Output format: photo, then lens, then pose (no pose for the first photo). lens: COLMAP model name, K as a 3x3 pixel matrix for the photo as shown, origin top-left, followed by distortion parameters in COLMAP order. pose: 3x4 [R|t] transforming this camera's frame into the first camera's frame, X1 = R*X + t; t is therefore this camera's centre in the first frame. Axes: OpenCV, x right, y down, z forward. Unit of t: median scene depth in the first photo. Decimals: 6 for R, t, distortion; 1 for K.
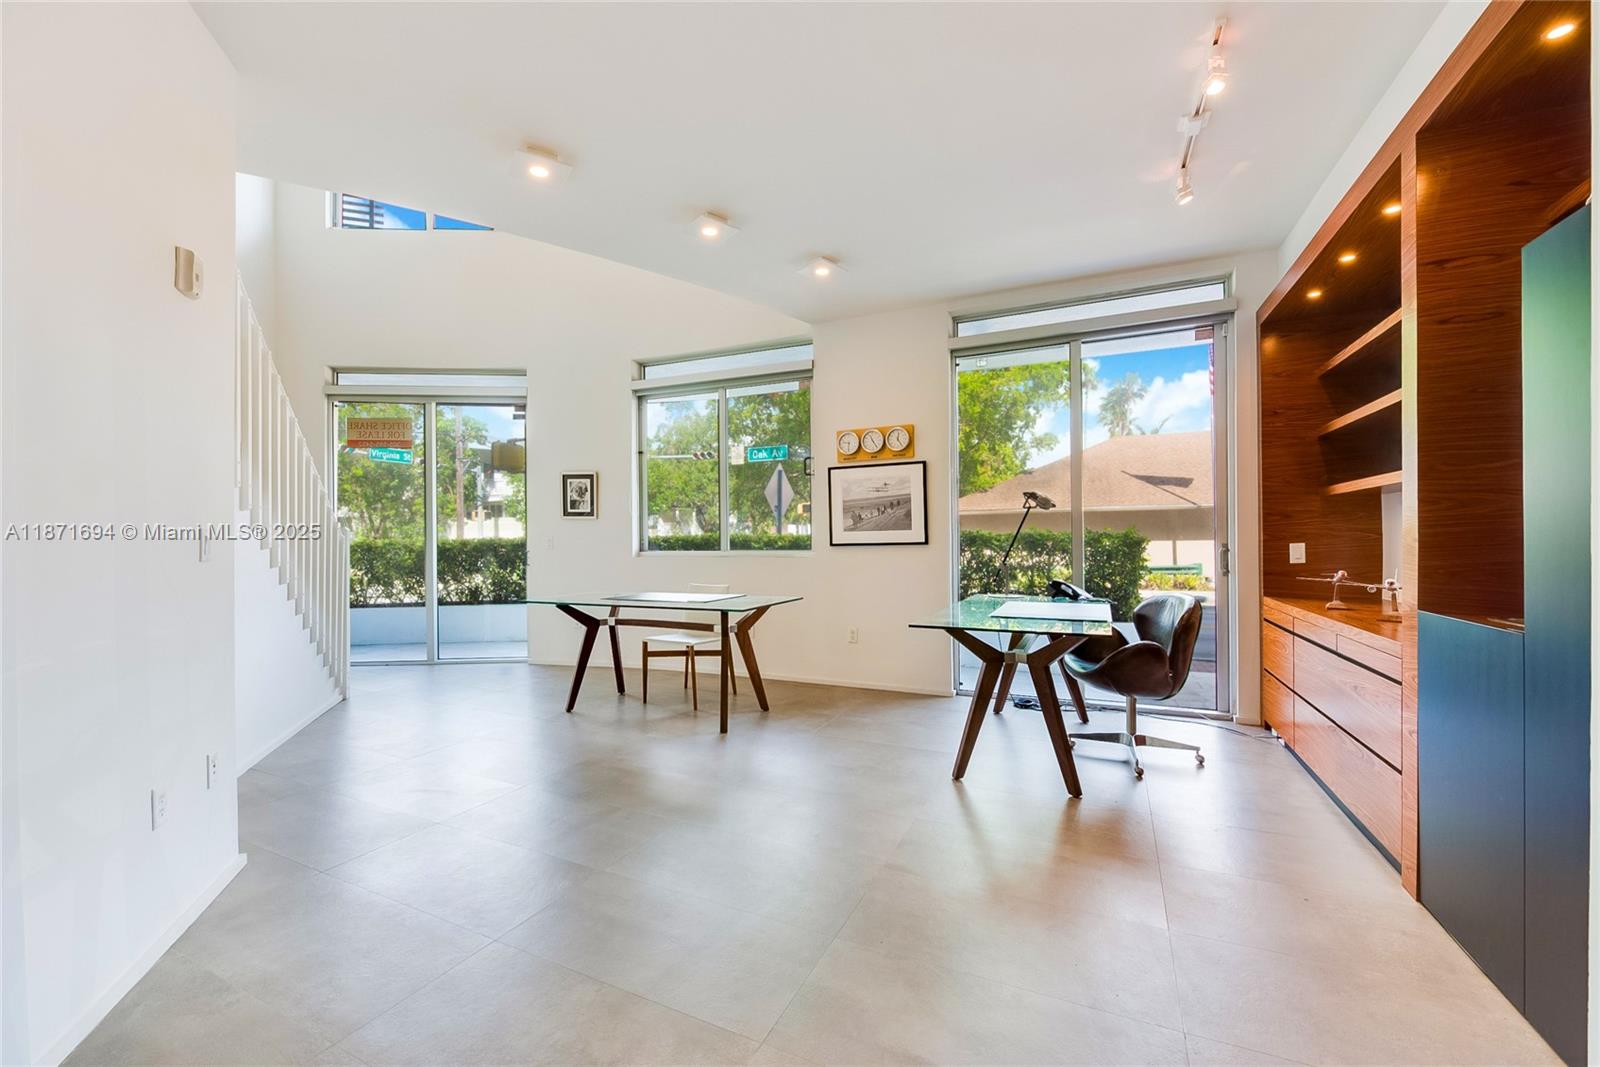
lens RADIAL K [[634.8, 0, 803.0], [0, 634.8, 536.4], [0, 0, 1]] dist [-0.011880, -0.000196]
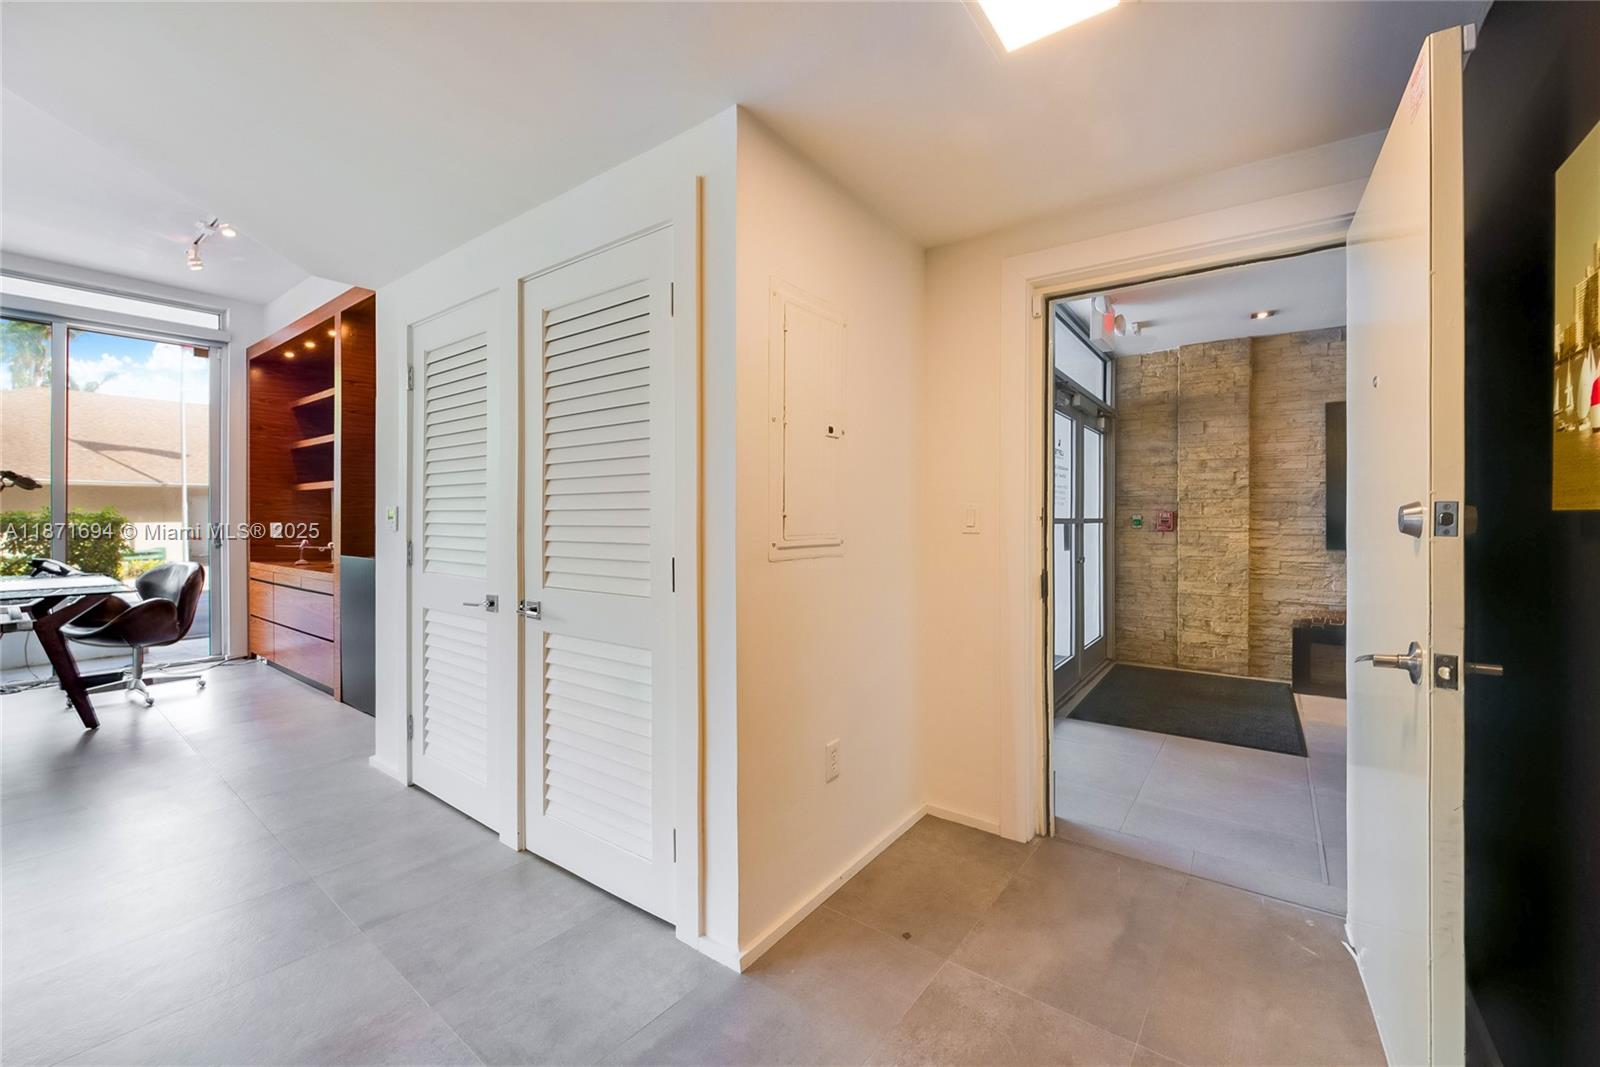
lens RADIAL K [[634.8, 0, 803.3], [0, 634.8, 523.0], [0, 0, 1]] dist [-0.011880, -0.000196]
pose [[0.203768, 0.000412, 0.979019, -0.377960], [-0.007099, 0.999974, 0.001057, 0.002329], [-0.978993, -0.007165, 0.203766, -0.472705]]
